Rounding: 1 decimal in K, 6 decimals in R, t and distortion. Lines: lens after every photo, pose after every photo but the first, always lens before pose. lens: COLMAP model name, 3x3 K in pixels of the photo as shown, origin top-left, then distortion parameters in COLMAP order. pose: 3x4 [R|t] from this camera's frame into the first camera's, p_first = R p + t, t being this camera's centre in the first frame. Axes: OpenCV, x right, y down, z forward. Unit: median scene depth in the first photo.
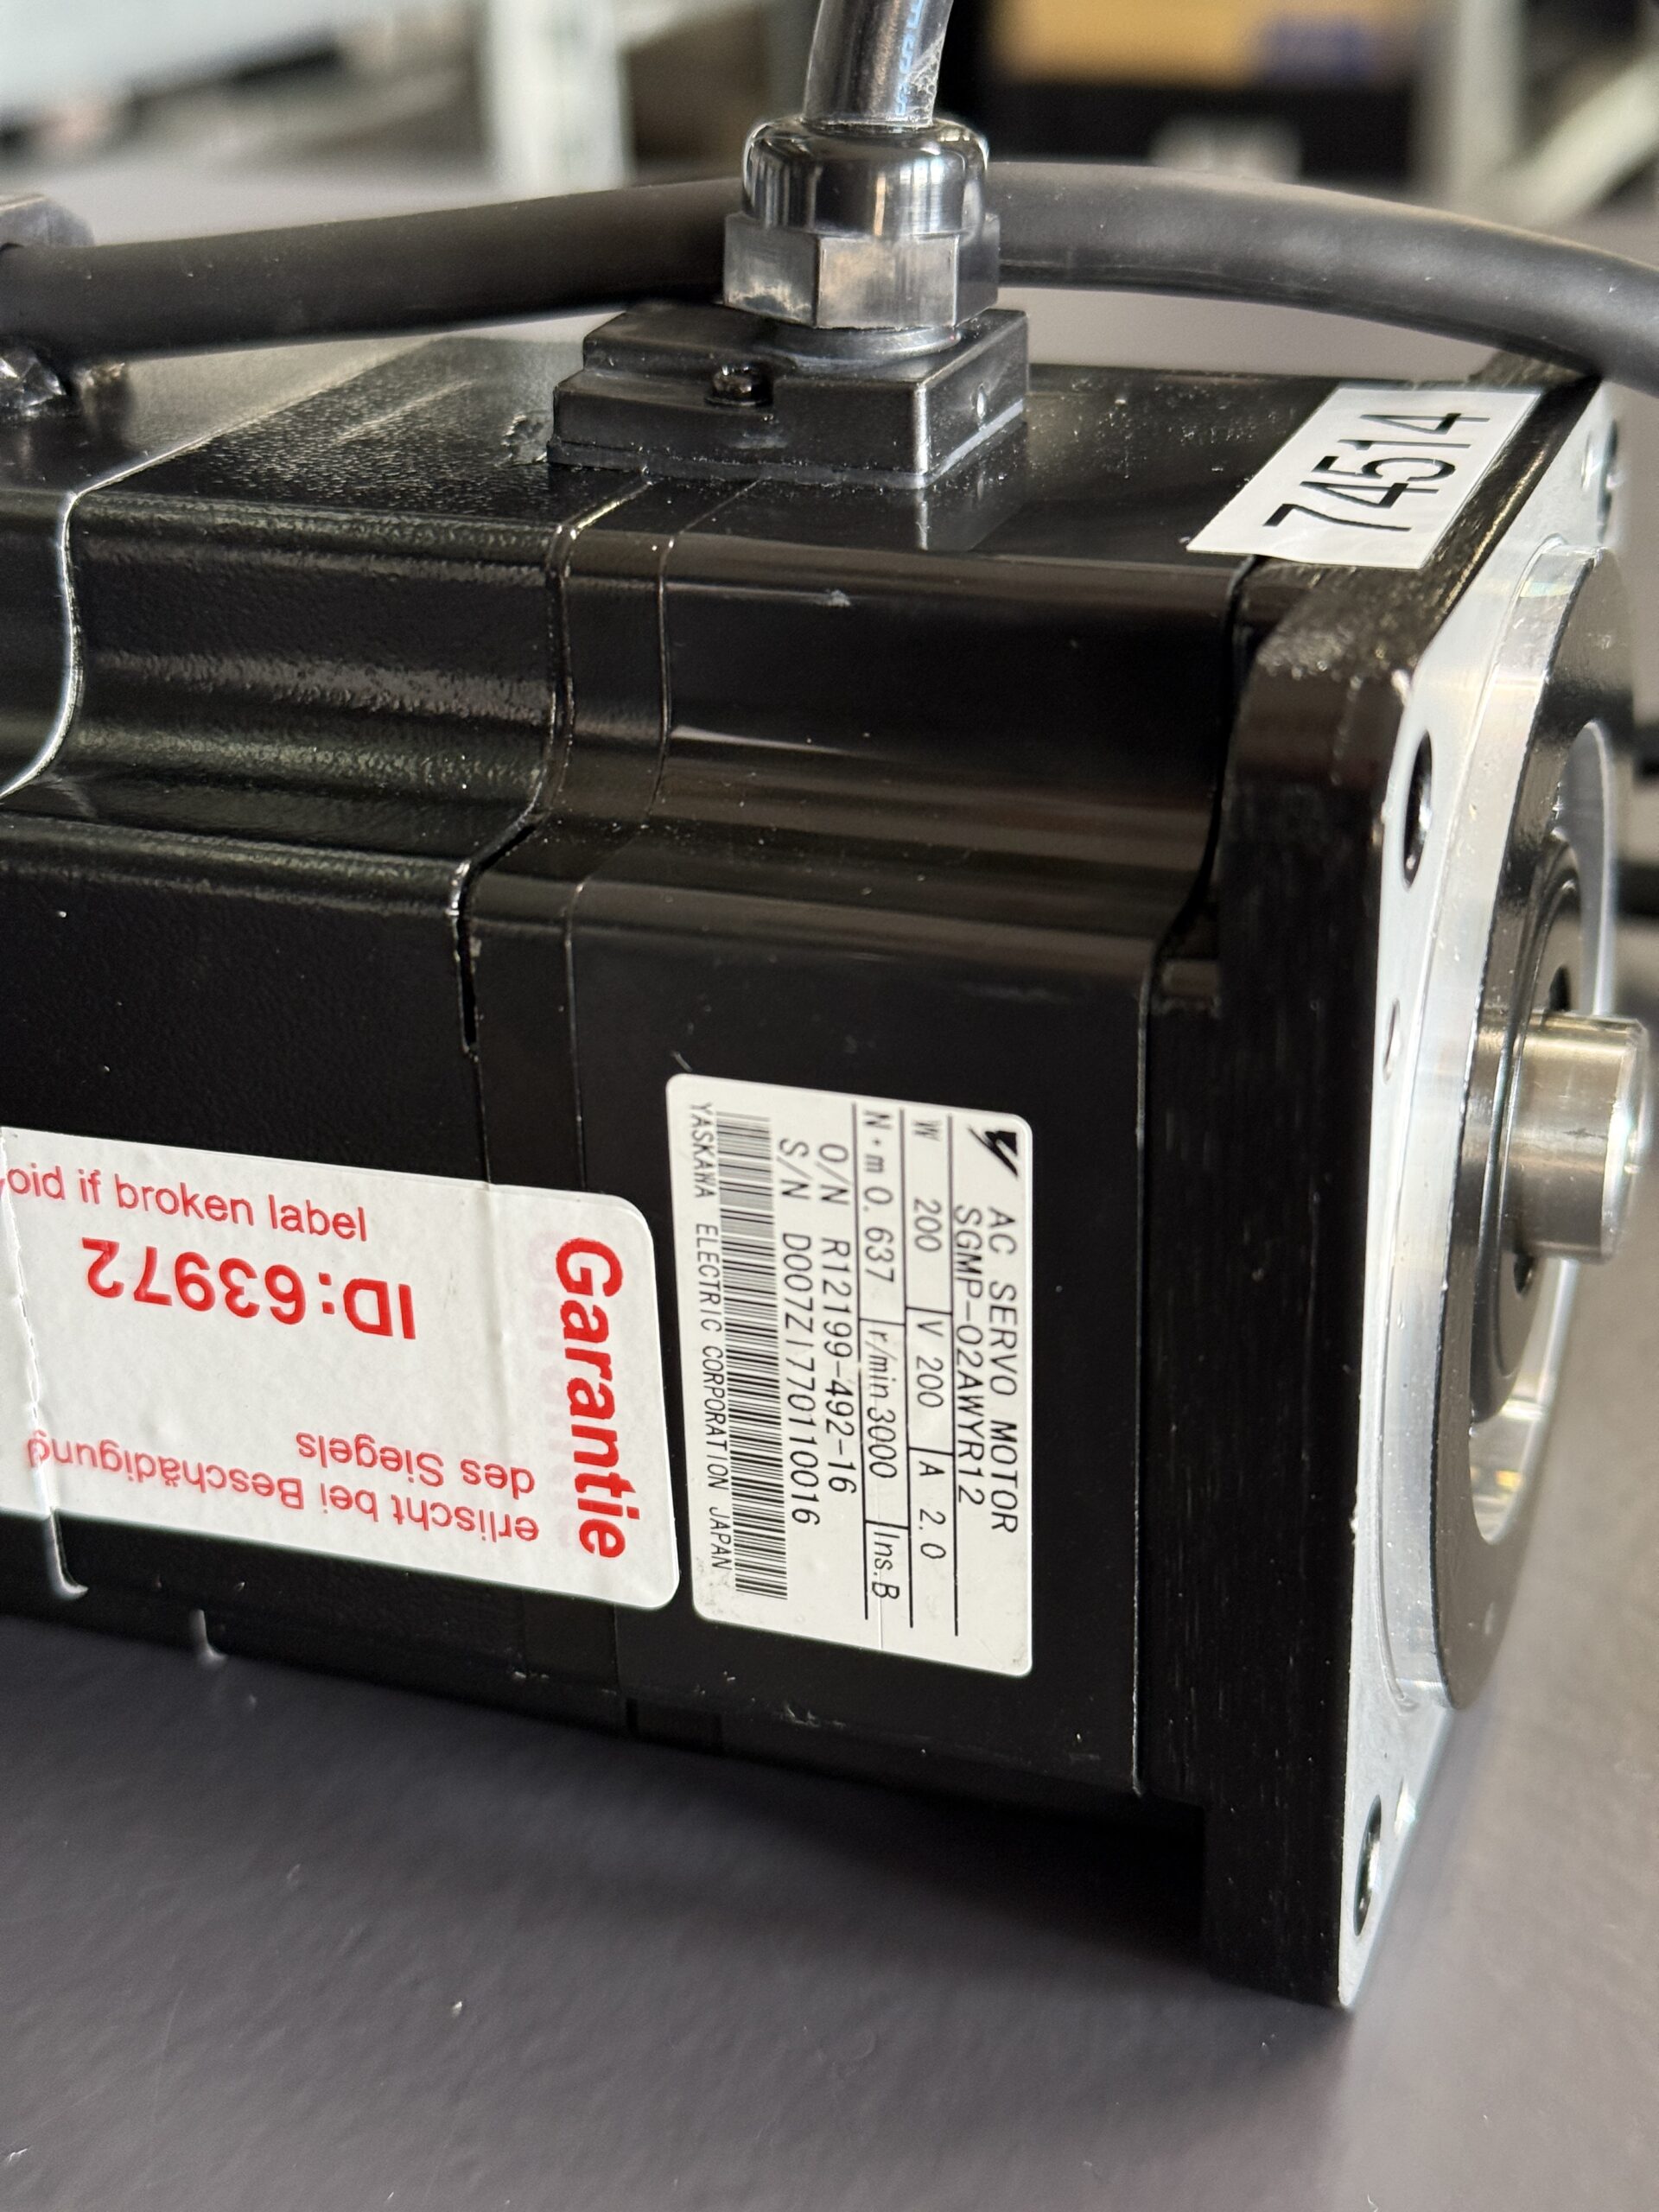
lens RADIAL K [[3243.0, 0, 829.5], [0, 3243.0, 1106.0], [0, 0, 1]] dist [0.180114, 0.020463]
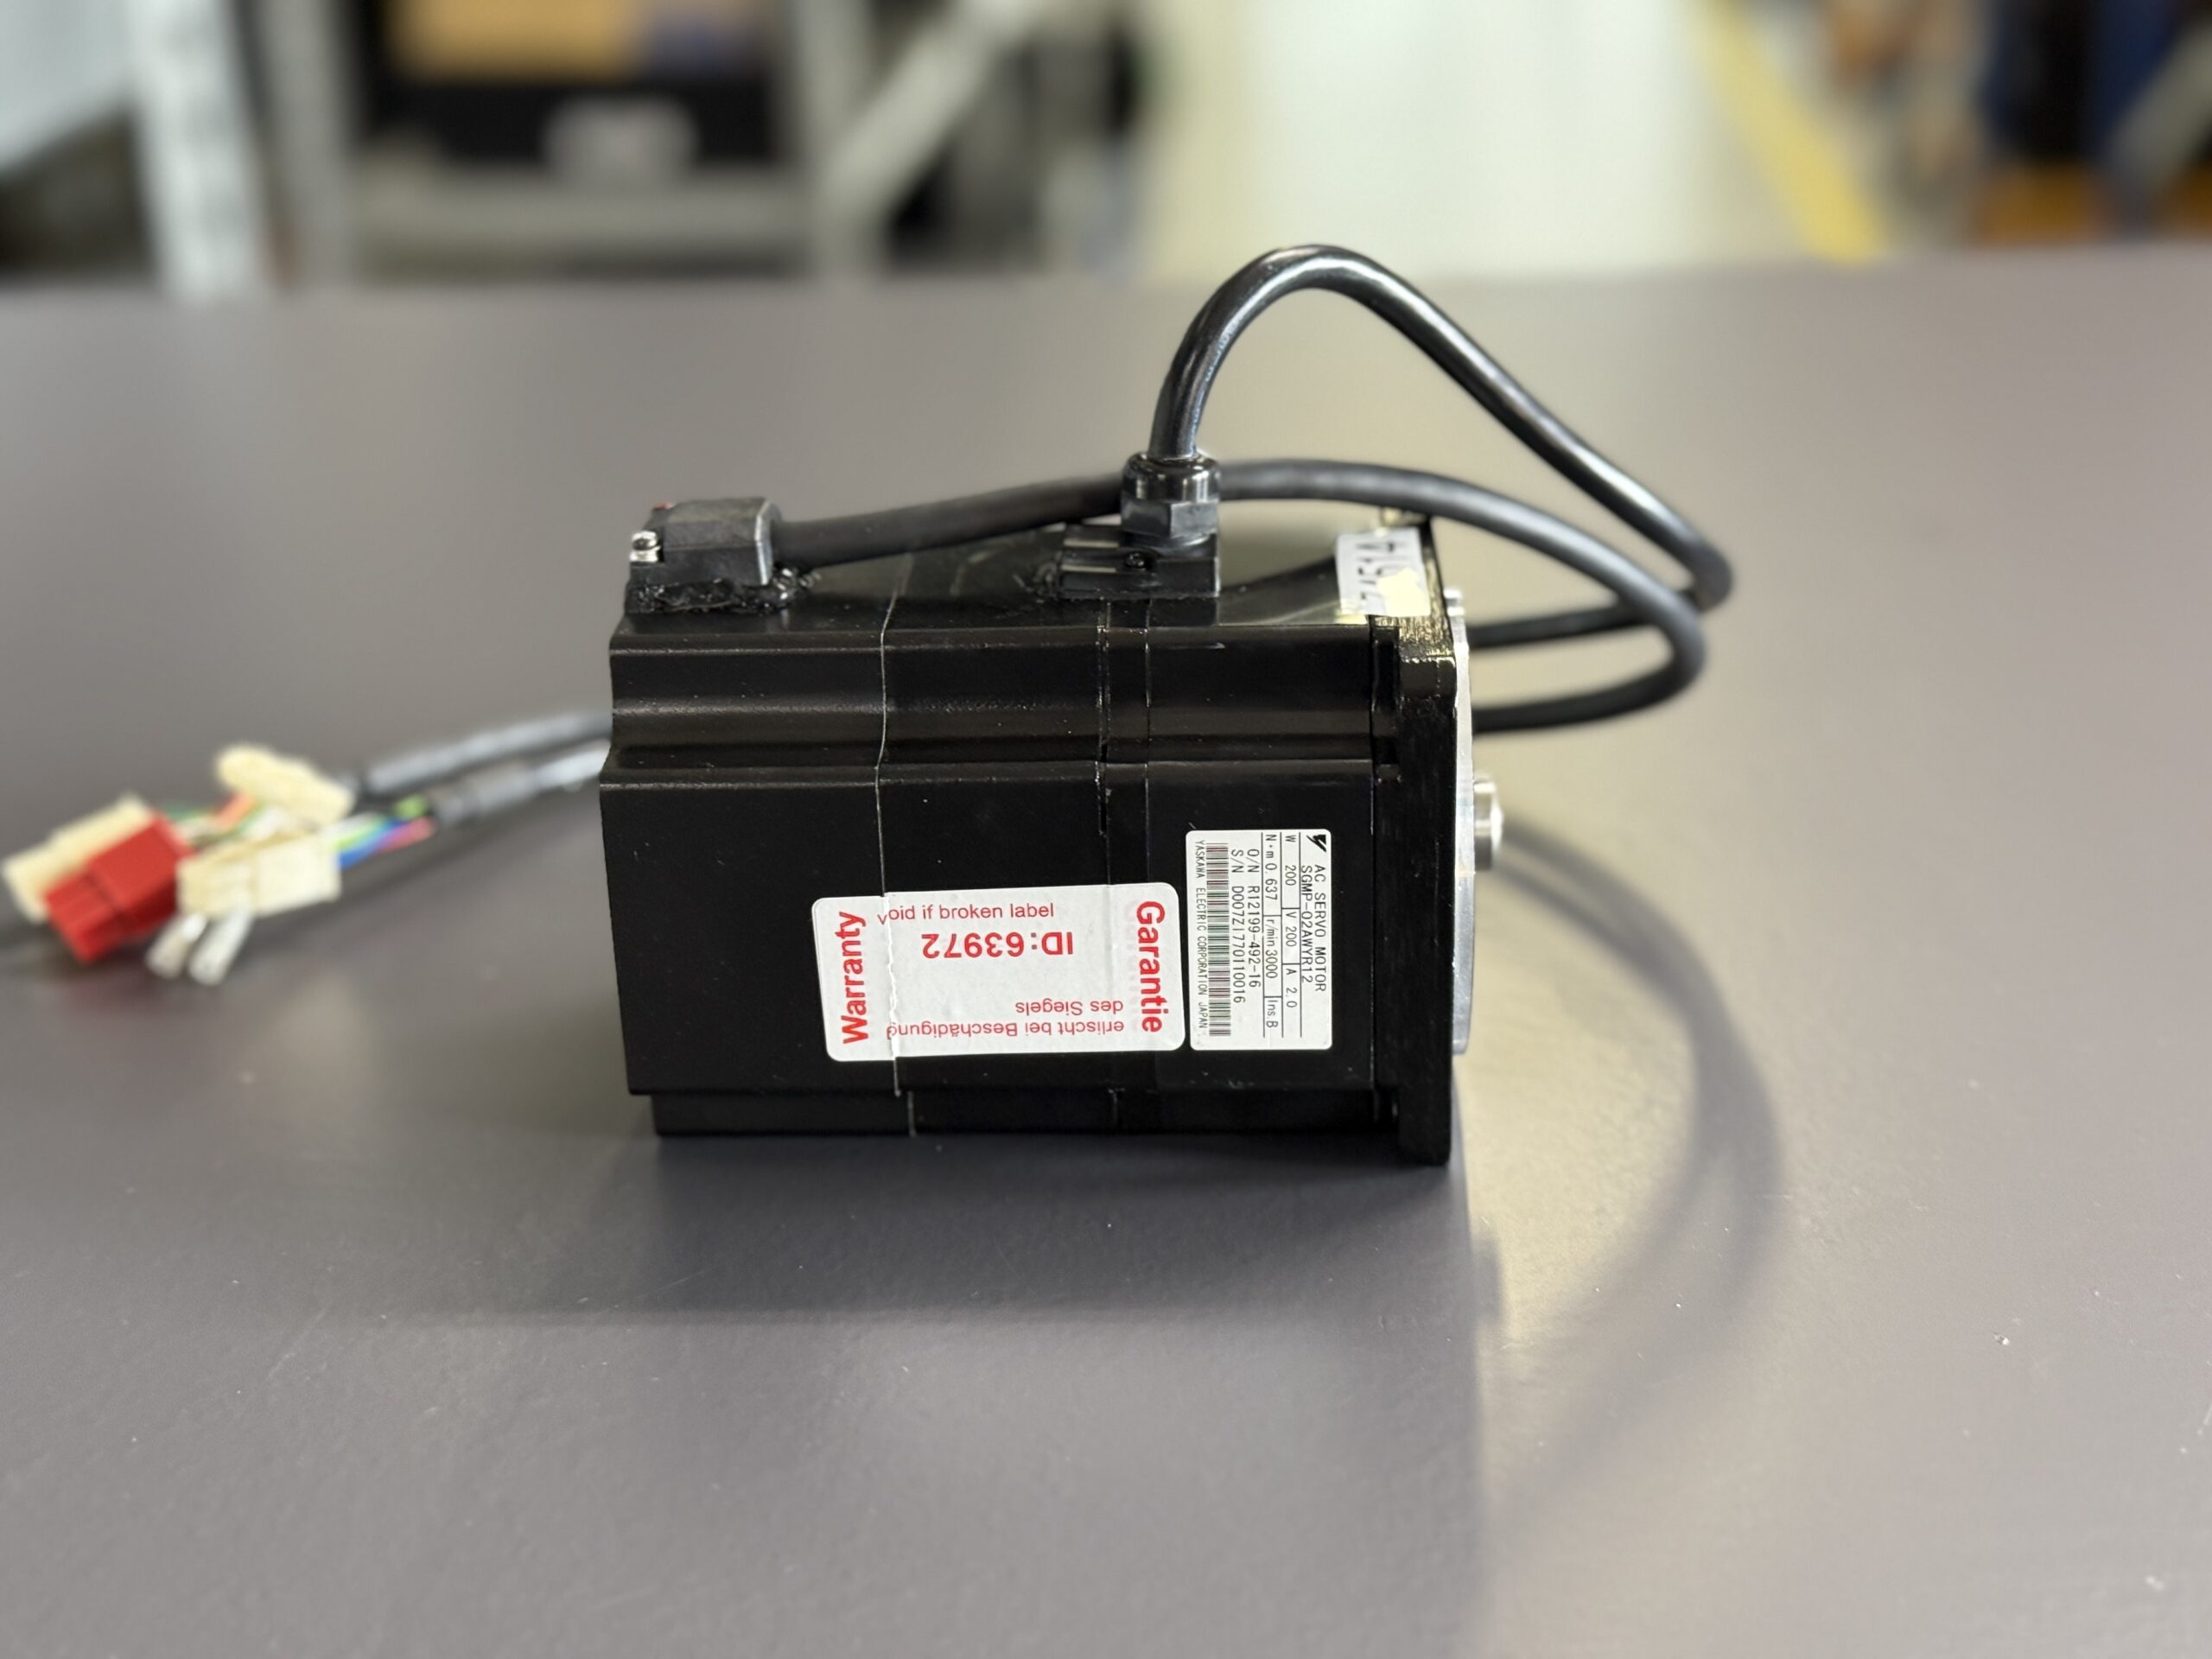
lens RADIAL K [[3243.0, 0, 1106.0], [0, 3243.0, 829.5], [0, 0, 1]] dist [0.180114, 0.020463]
pose [[0.950542, -0.118700, 0.287018, -0.822471], [0.131218, 0.991045, -0.024709, 0.042740], [-0.281515, 0.061149, 0.957606, -1.421927]]
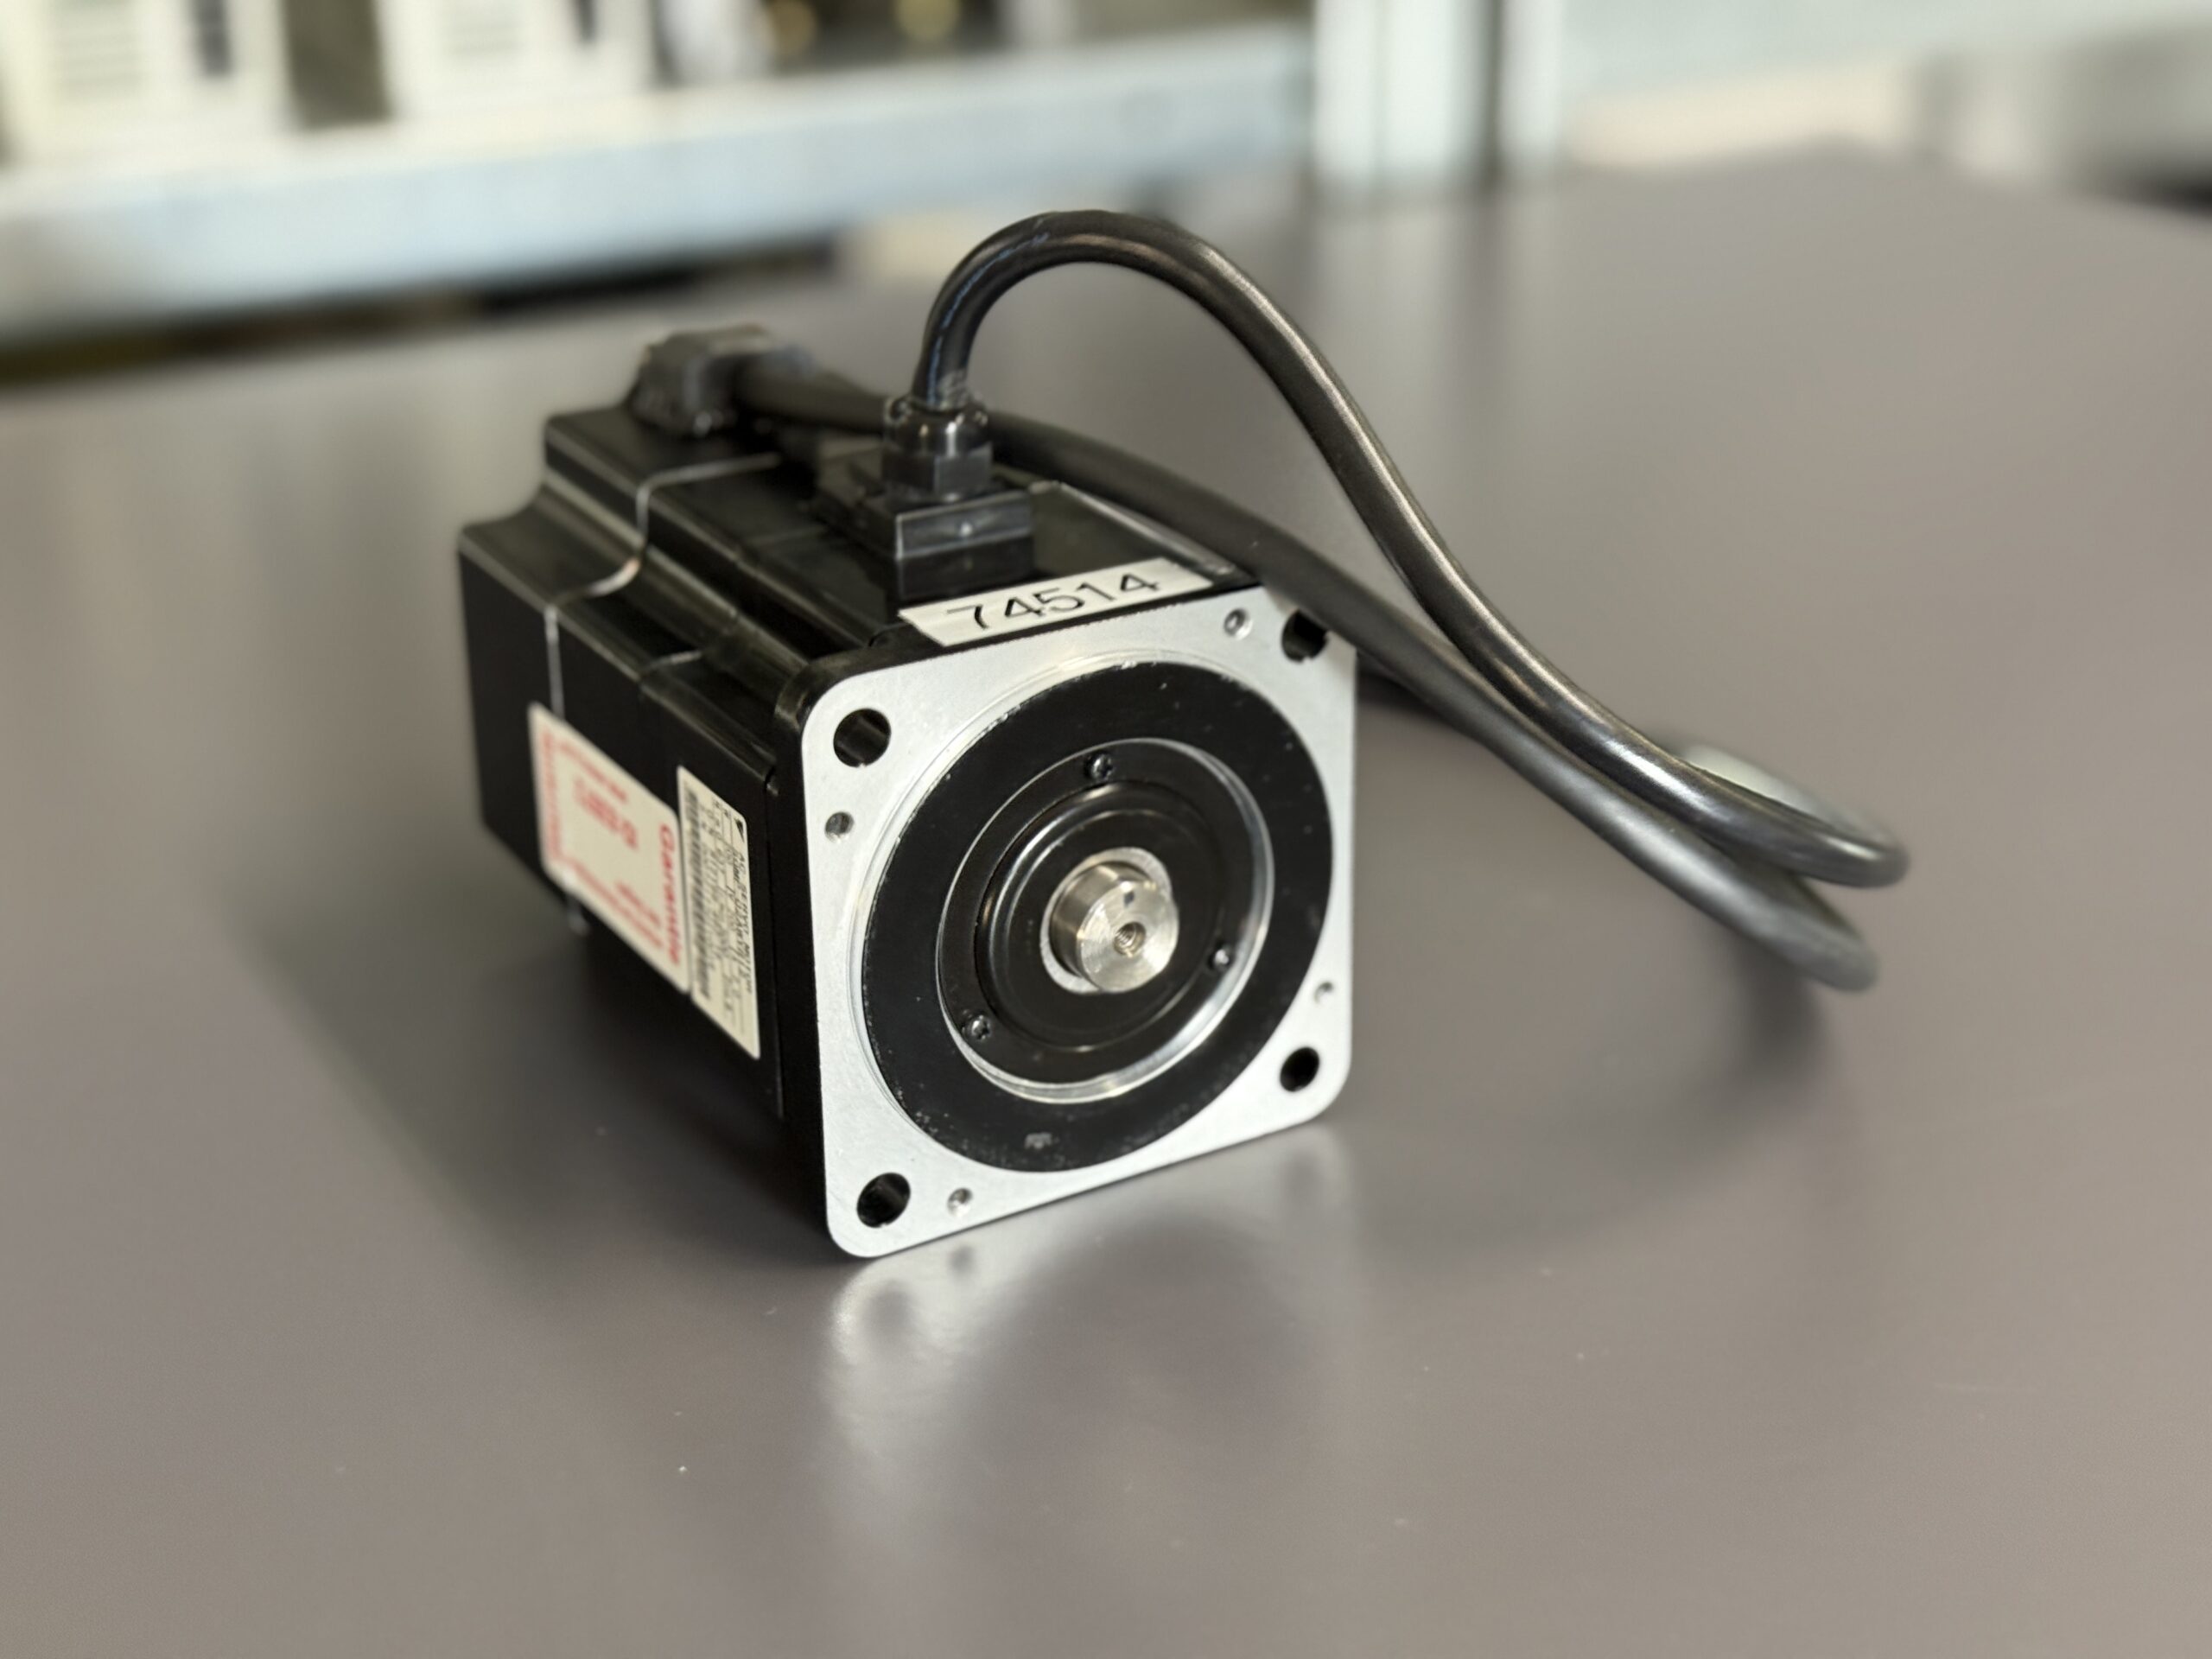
lens RADIAL K [[3243.0, 0, 1106.0], [0, 3243.0, 829.5], [0, 0, 1]] dist [0.180114, 0.020463]
pose [[0.770861, 0.284205, -0.570088, 1.532925], [-0.286685, 0.953981, 0.087938, -0.258960], [0.568845, 0.095648, 0.816864, -0.779724]]
